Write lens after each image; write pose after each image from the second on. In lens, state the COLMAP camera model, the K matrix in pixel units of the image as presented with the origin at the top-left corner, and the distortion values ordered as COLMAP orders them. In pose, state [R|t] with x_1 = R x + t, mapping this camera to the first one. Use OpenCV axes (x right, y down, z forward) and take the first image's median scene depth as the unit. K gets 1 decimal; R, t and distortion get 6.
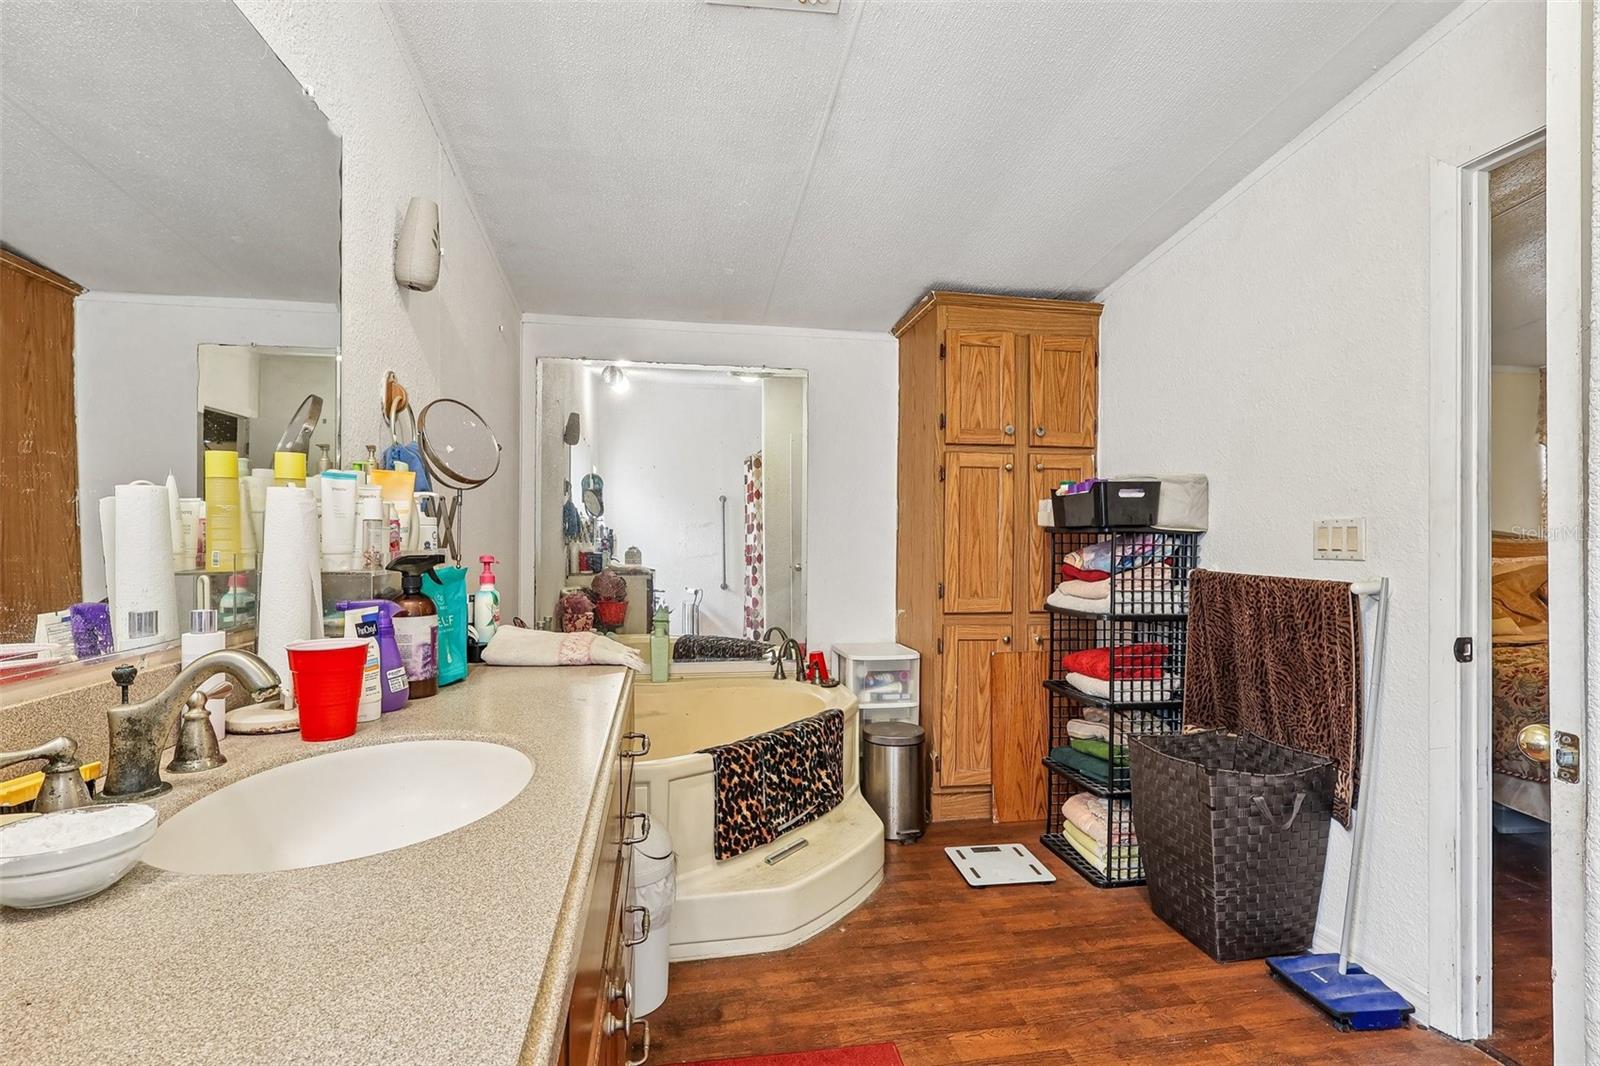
lens RADIAL K [[747.8, 0, 806.4], [0, 747.8, 539.3], [0, 0, 1]] dist [-0.002796, 0.000920]
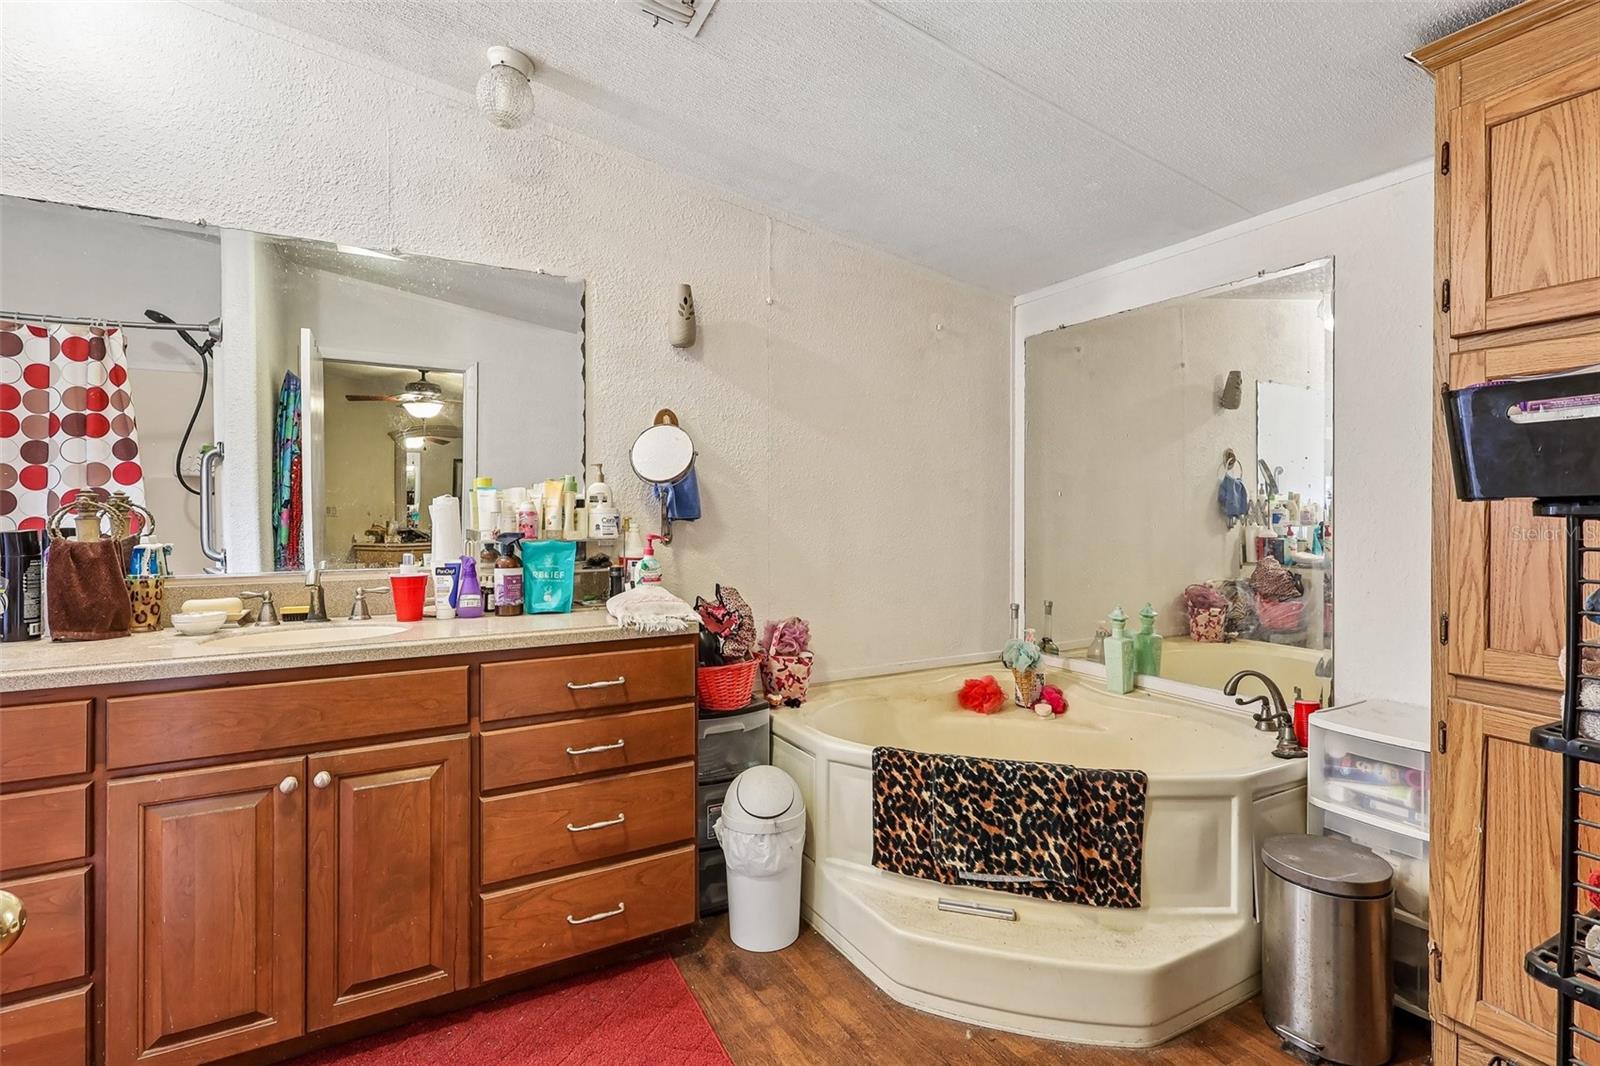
lens RADIAL K [[747.8, 0, 796.2], [0, 747.8, 512.4], [0, 0, 1]] dist [-0.002796, 0.000920]
pose [[0.330391, -0.004269, -0.943834, 0.698385], [-0.001642, 0.999986, -0.005098, -0.009289], [0.943843, 0.003234, 0.330380, 0.564753]]
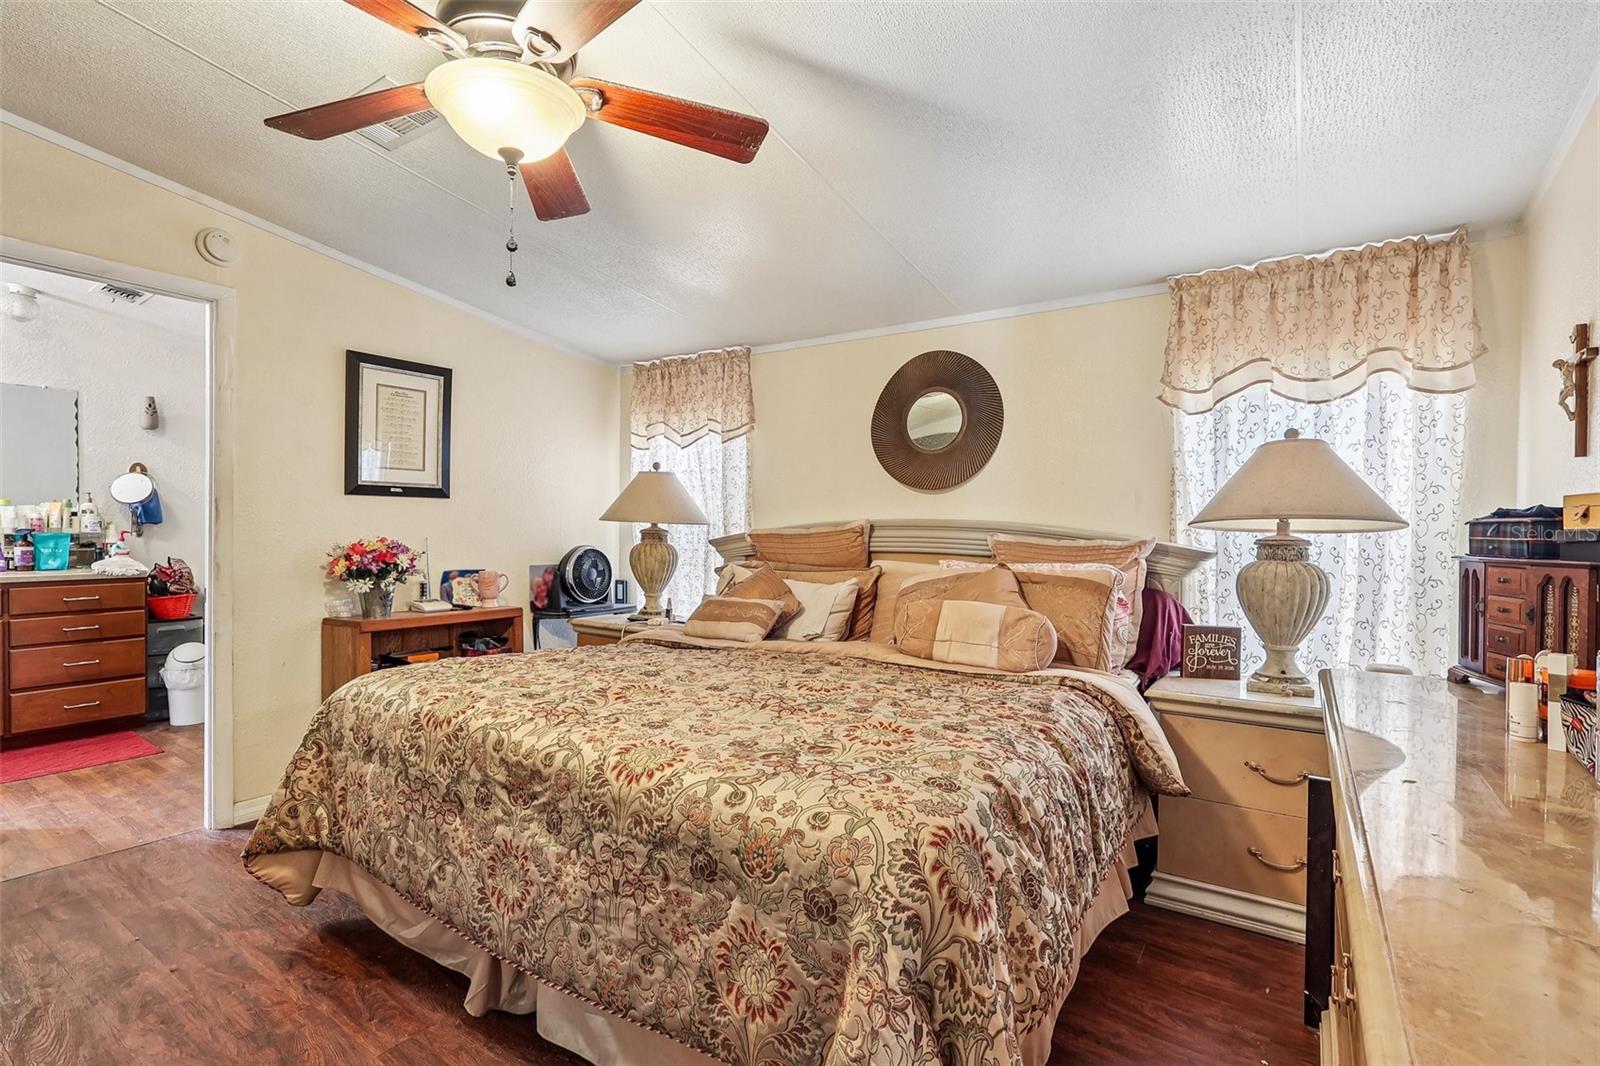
lens RADIAL K [[747.8, 0, 804.1], [0, 747.8, 538.1], [0, 0, 1]] dist [-0.002796, 0.000920]
pose [[0.716289, 0.014804, -0.697647, 2.244828], [-0.008804, 0.999887, 0.012178, -0.004223], [0.697749, -0.002581, 0.716338, 0.558338]]
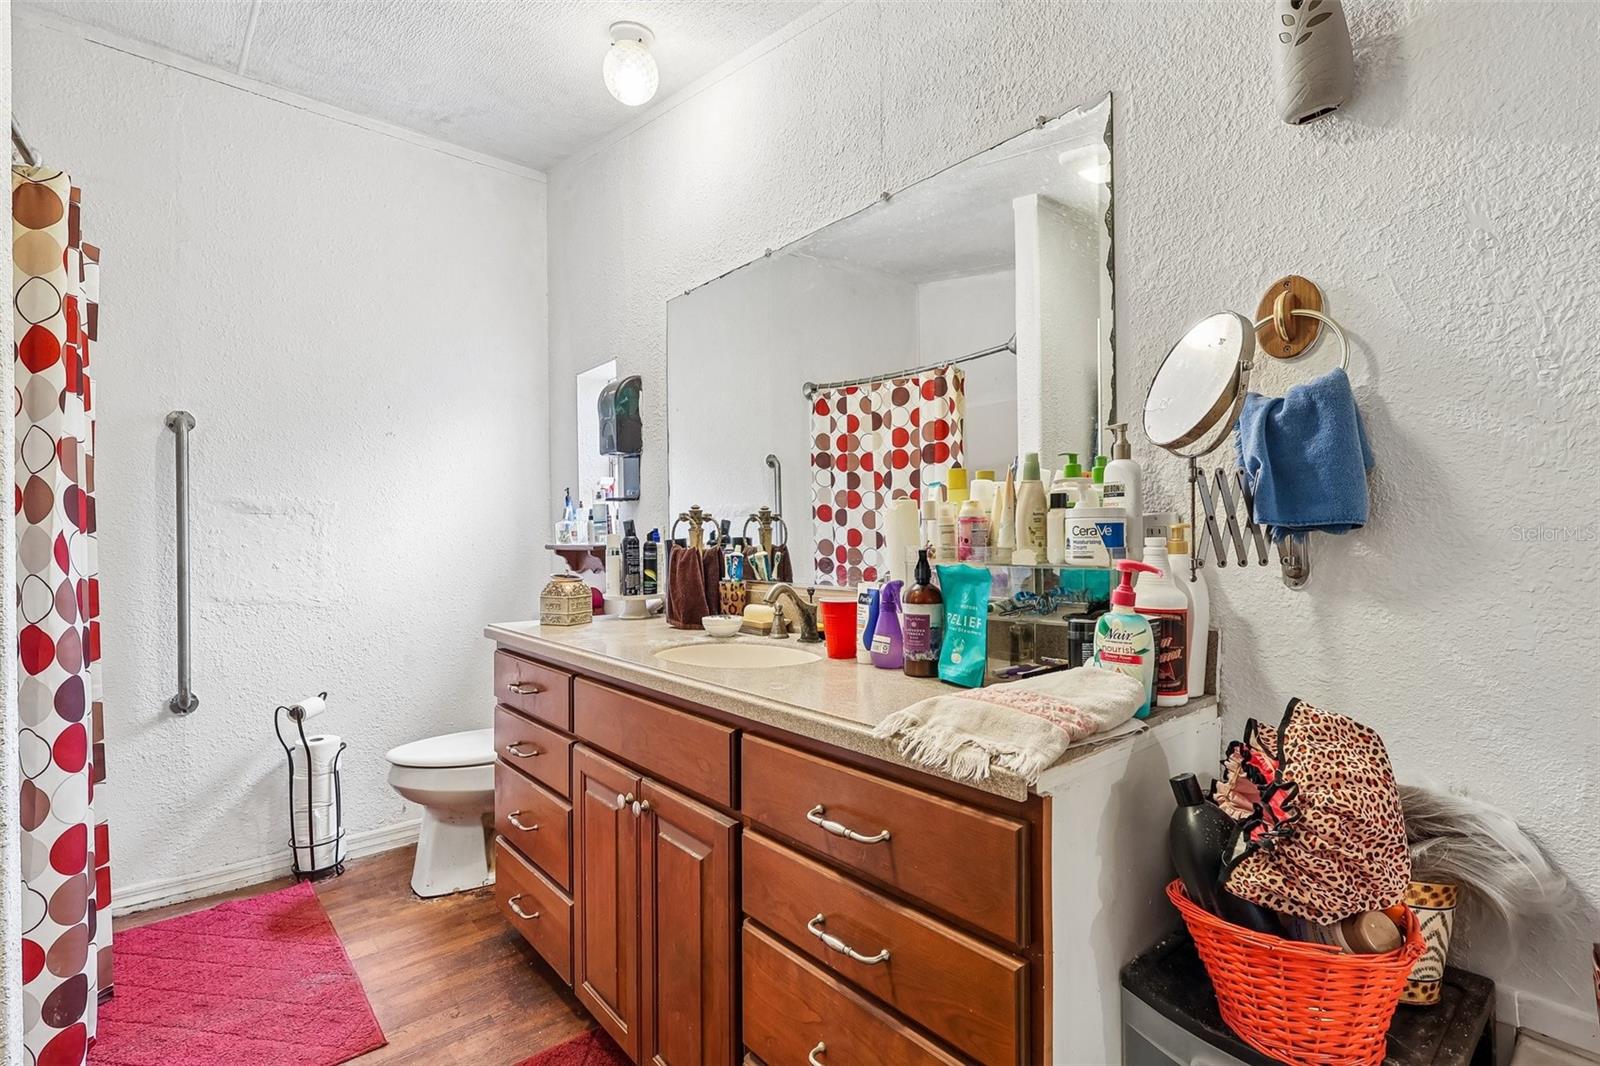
lens RADIAL K [[747.8, 0, 803.8], [0, 747.8, 535.5], [0, 0, 1]] dist [-0.002796, 0.000920]
pose [[-0.859669, 0.005073, -0.510827, 0.124546], [0.003027, 0.999984, 0.004838, -0.003297], [0.510843, 0.002613, -0.859670, 0.992358]]
